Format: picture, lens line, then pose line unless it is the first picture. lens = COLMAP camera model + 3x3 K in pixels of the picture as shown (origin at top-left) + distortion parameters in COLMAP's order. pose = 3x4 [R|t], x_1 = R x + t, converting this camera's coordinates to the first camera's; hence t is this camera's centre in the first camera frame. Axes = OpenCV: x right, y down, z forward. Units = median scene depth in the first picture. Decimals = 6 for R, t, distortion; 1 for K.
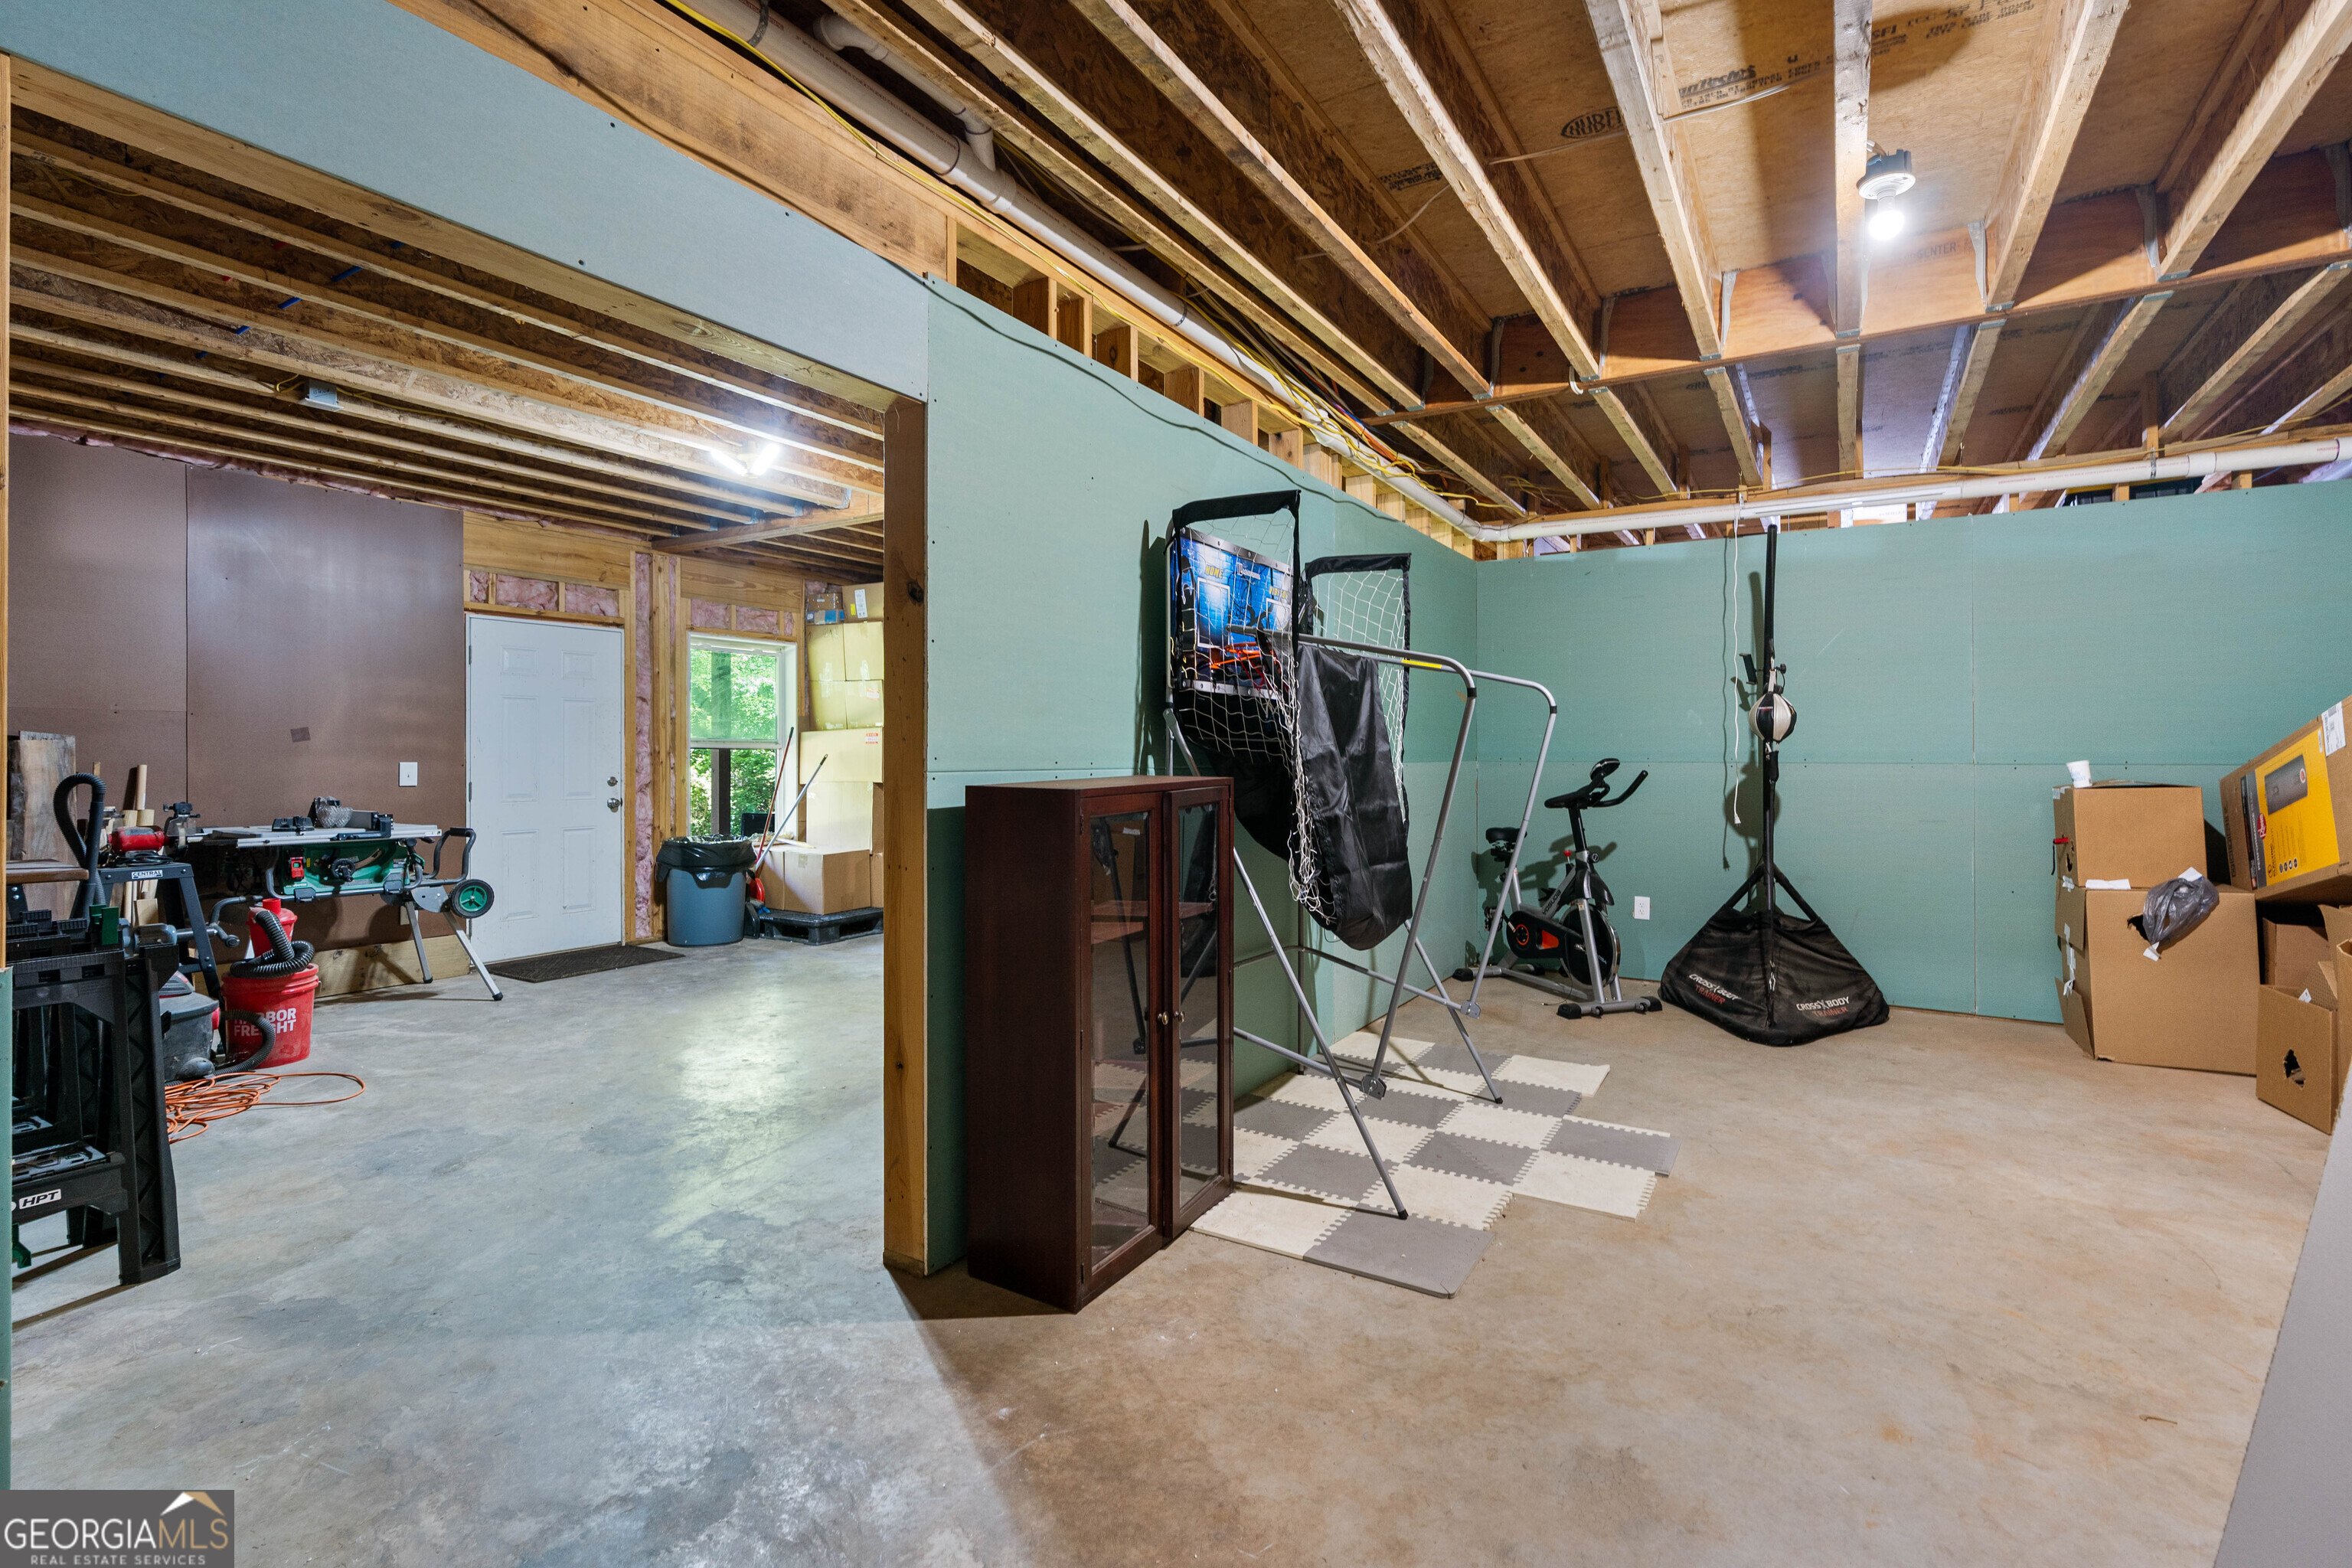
lens RADIAL K [[1014.3, 0, 1182.7], [0, 1014.3, 740.7], [0, 0, 1]] dist [-0.000305, 0.000422]
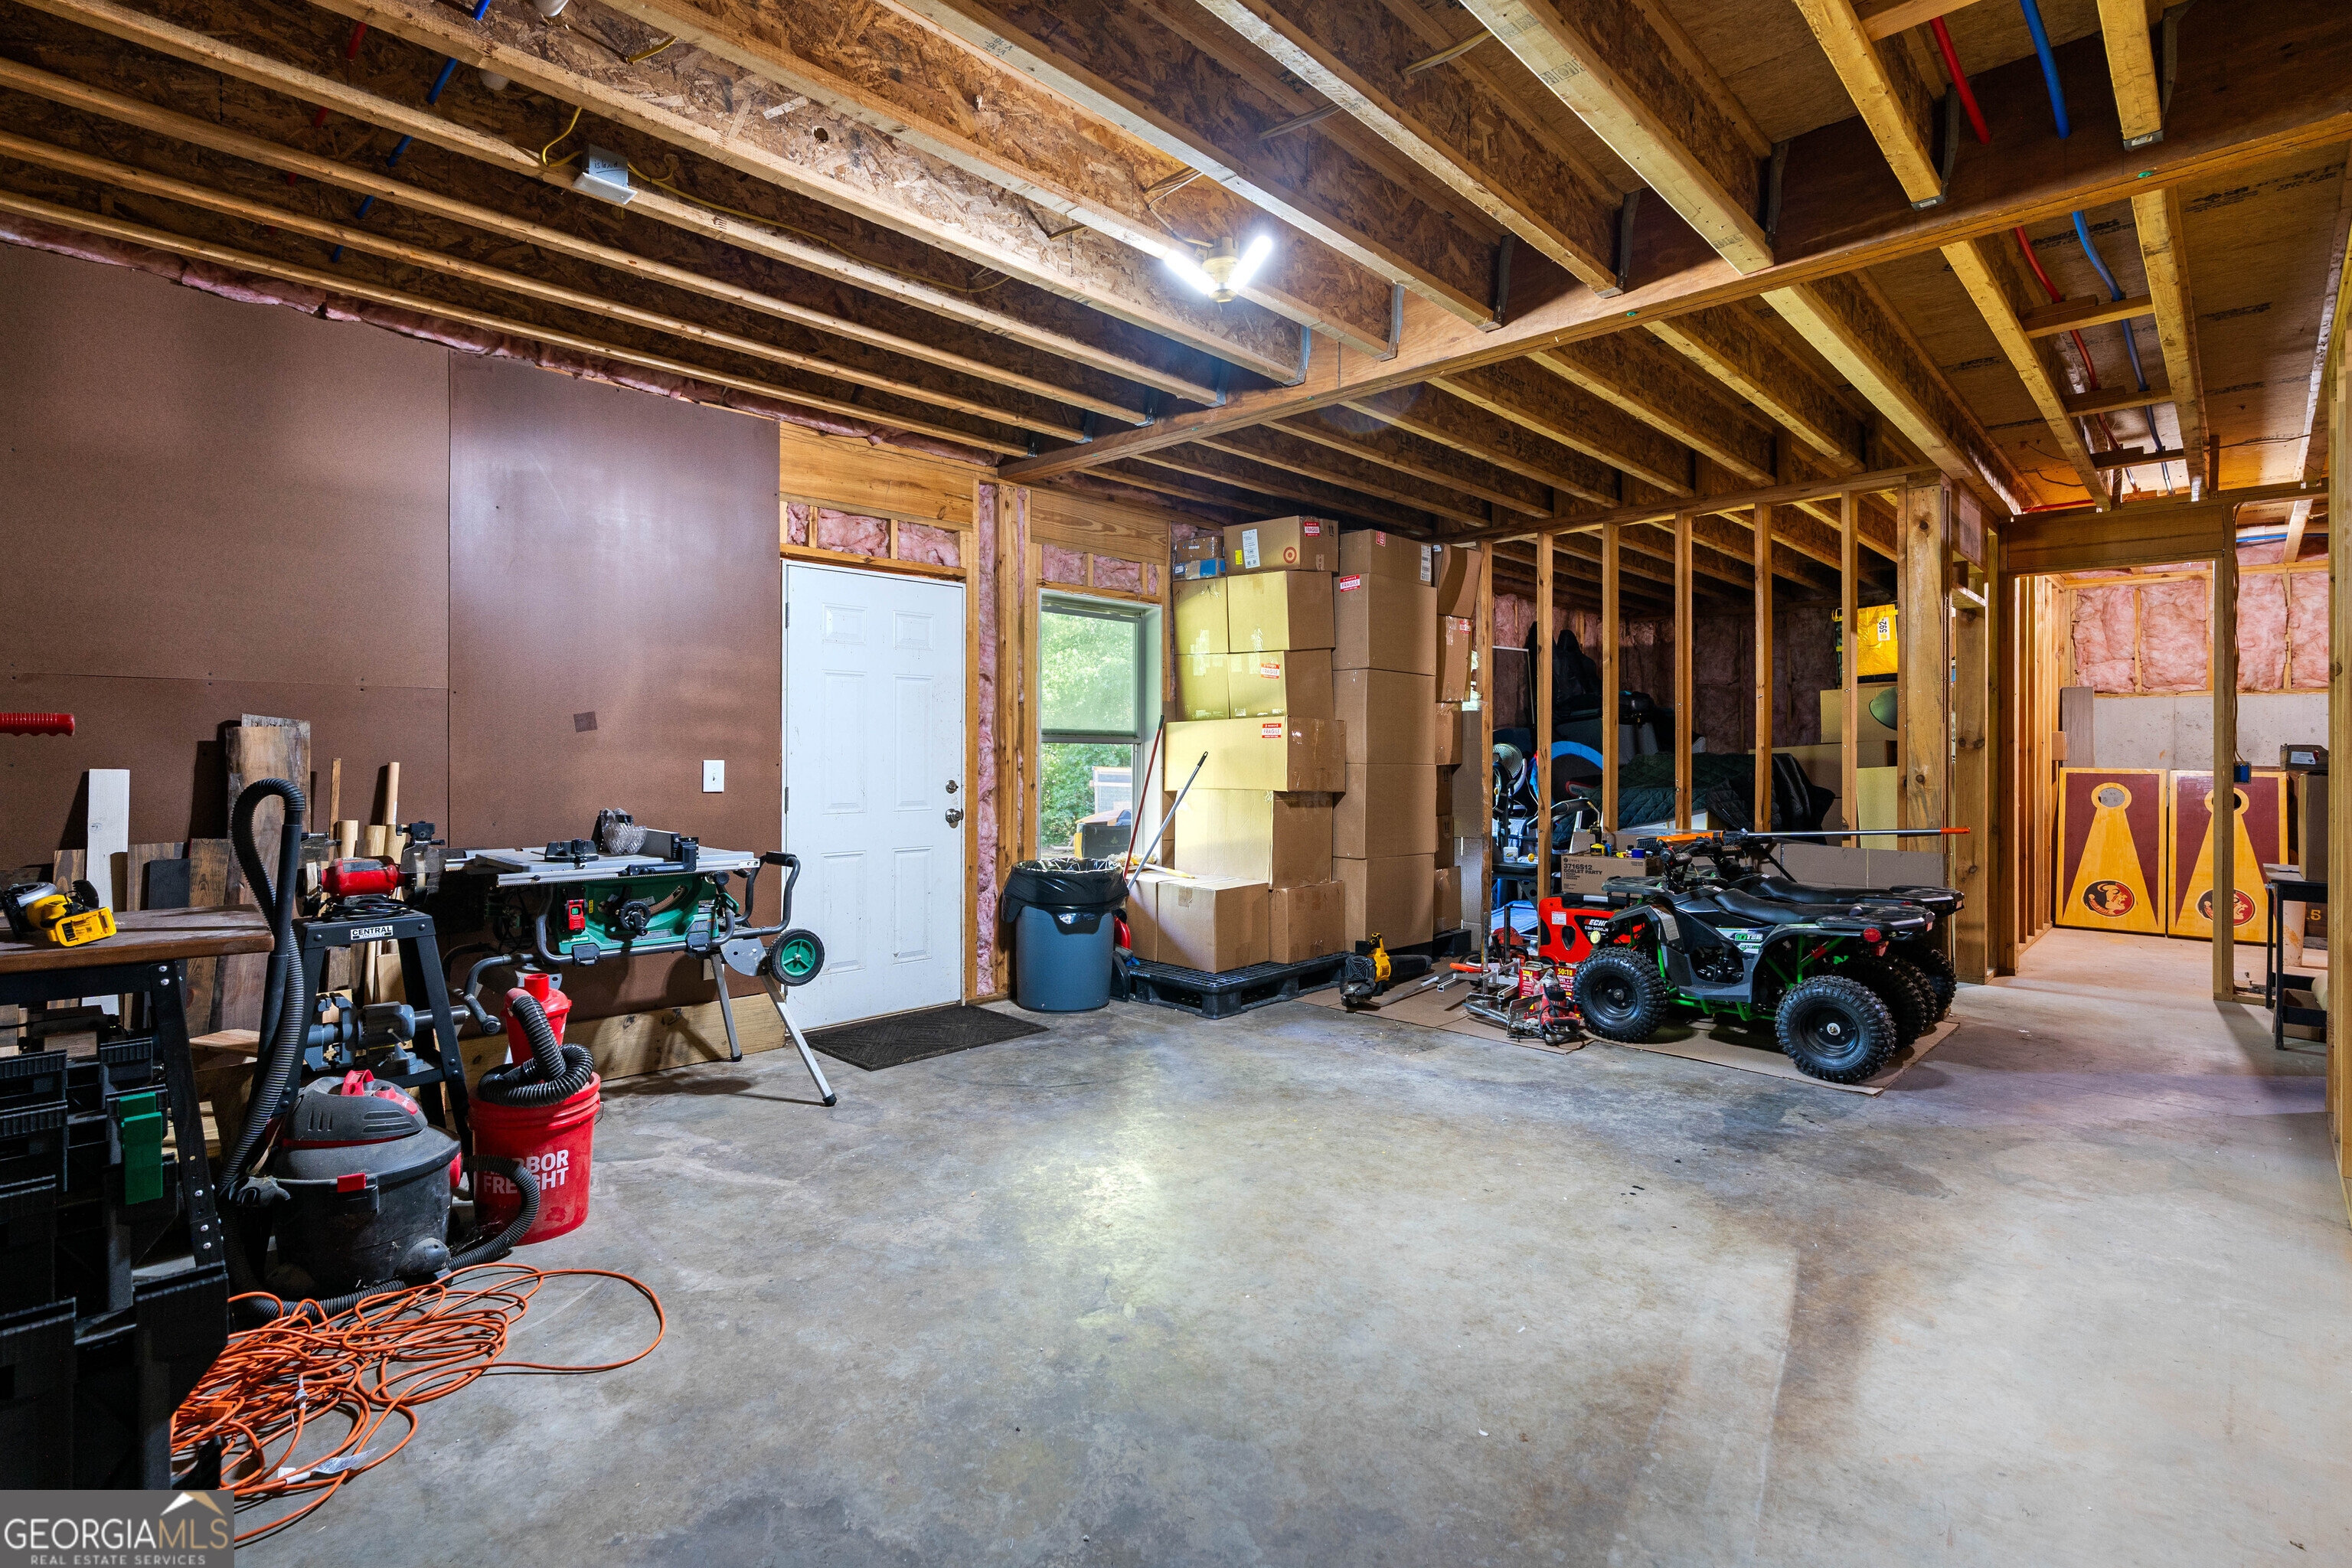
lens RADIAL K [[1112.9, 0, 1243.0], [0, 1112.9, 735.9], [0, 0, 1]] dist [-0.003949, -0.000355]
pose [[0.981146, 0.004191, -0.193223, -0.226938], [-0.004241, 0.999991, 0.000150, 0.001945], [0.193222, 0.000672, 0.981155, 0.277536]]
